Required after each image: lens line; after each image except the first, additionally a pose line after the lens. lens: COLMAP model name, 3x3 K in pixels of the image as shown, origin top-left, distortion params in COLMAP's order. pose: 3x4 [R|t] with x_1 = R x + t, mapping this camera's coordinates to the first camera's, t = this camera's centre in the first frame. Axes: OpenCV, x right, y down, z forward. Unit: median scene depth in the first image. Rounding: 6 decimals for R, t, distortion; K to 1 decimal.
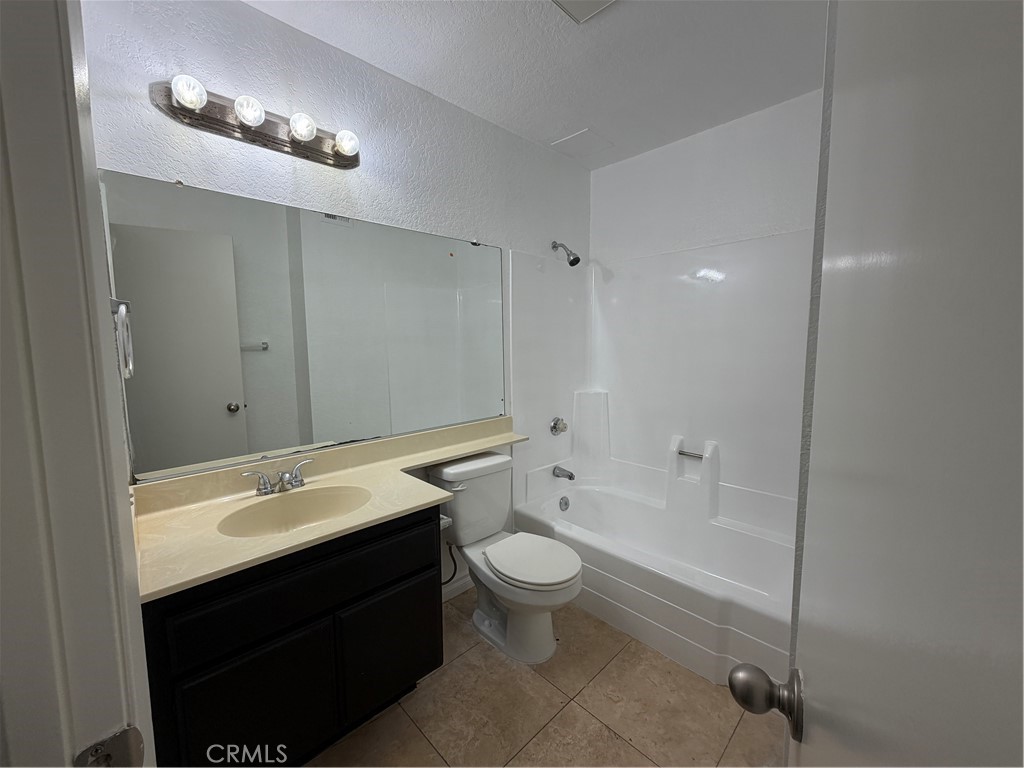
lens RADIAL K [[408.4, 0, 508.7], [0, 408.4, 381.8], [0, 0, 1]] dist [-0.000932, 0.000442]
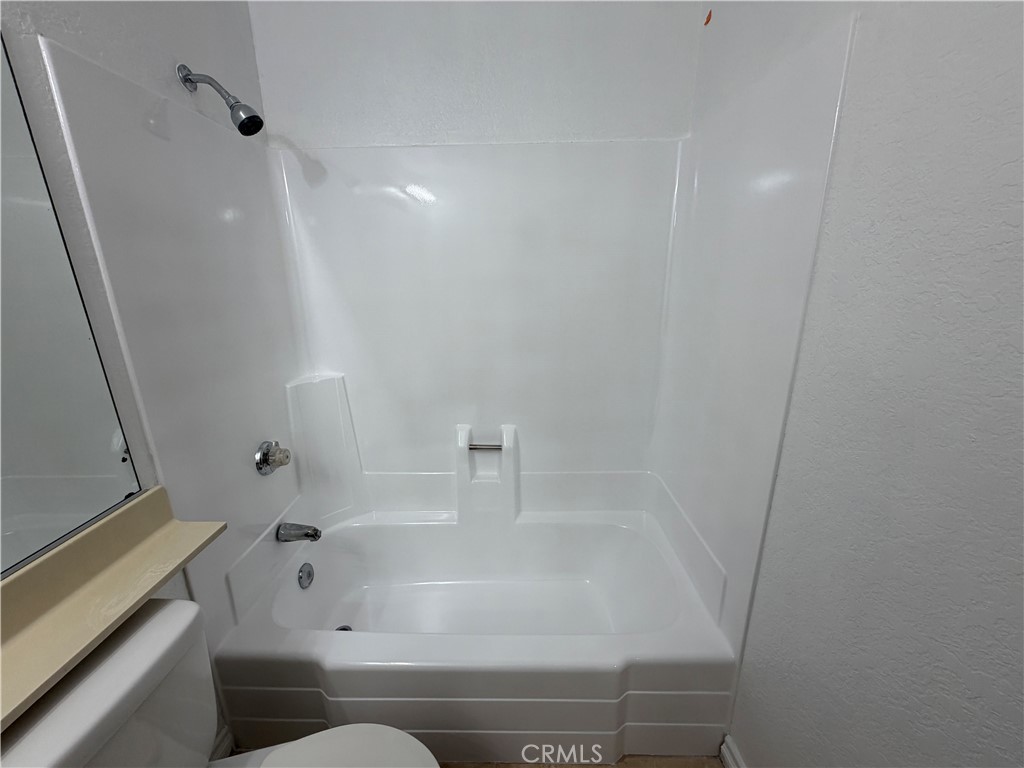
lens RADIAL K [[408.4, 0, 508.7], [0, 408.4, 381.8], [0, 0, 1]] dist [-0.000932, 0.000442]
pose [[0.710019, -0.201456, 0.674751, -0.001273], [0.072410, 0.974012, 0.214610, -0.089347], [-0.700450, -0.103518, 0.706154, 0.431355]]
